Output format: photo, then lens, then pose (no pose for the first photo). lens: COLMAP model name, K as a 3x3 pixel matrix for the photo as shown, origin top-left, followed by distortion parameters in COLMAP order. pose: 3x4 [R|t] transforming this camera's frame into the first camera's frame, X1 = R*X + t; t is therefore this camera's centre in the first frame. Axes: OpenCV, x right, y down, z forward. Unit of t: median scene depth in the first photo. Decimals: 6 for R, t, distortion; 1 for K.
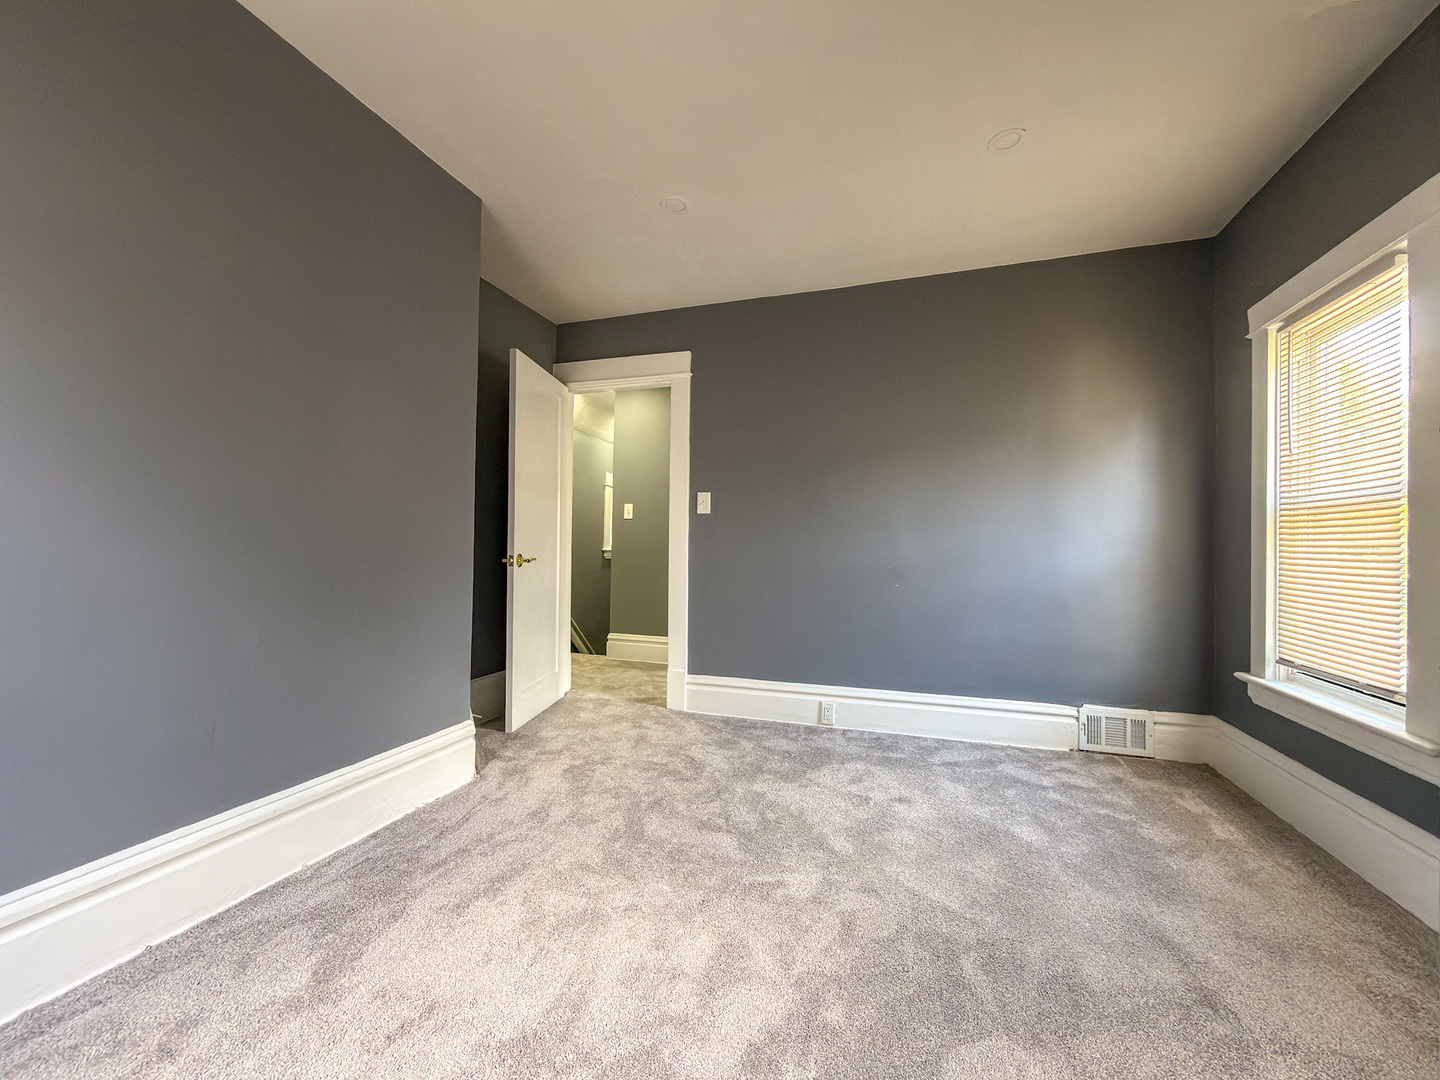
lens RADIAL K [[590.4, 0, 723.3], [0, 590.4, 546.1], [0, 0, 1]] dist [0.000092, 0.000205]
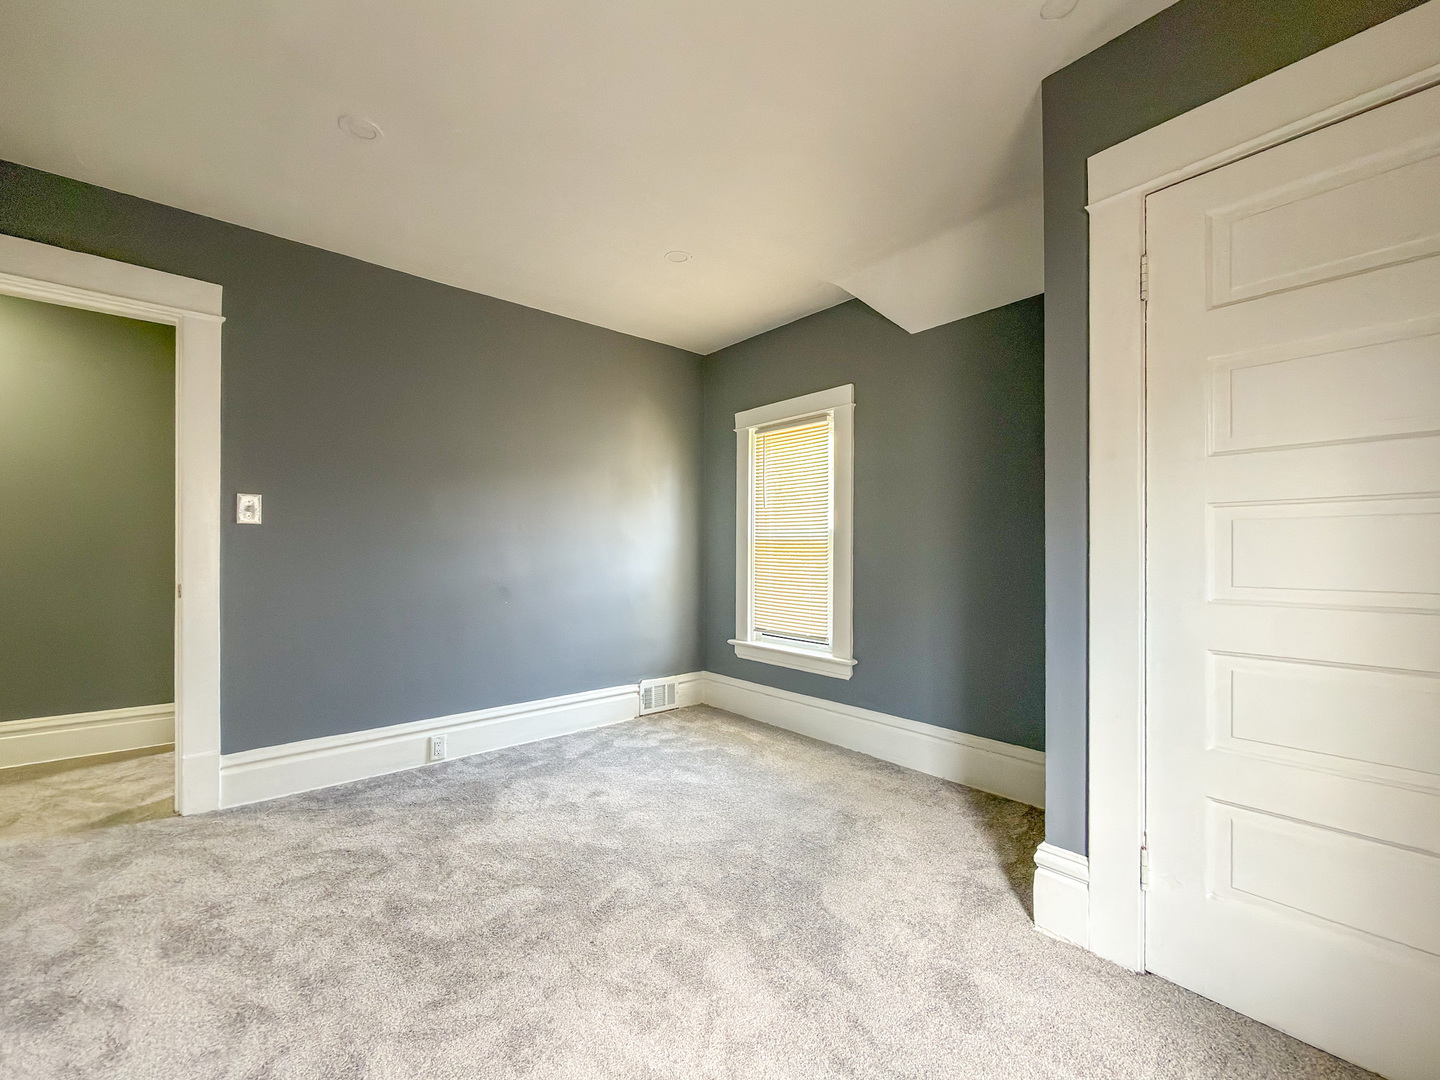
lens RADIAL K [[590.4, 0, 723.3], [0, 590.4, 546.1], [0, 0, 1]] dist [0.000092, 0.000205]
pose [[0.510061, -0.002772, 0.860134, -0.449787], [-0.000611, 0.999993, 0.003585, -0.039000], [-0.860138, -0.002354, 0.510056, 0.178979]]
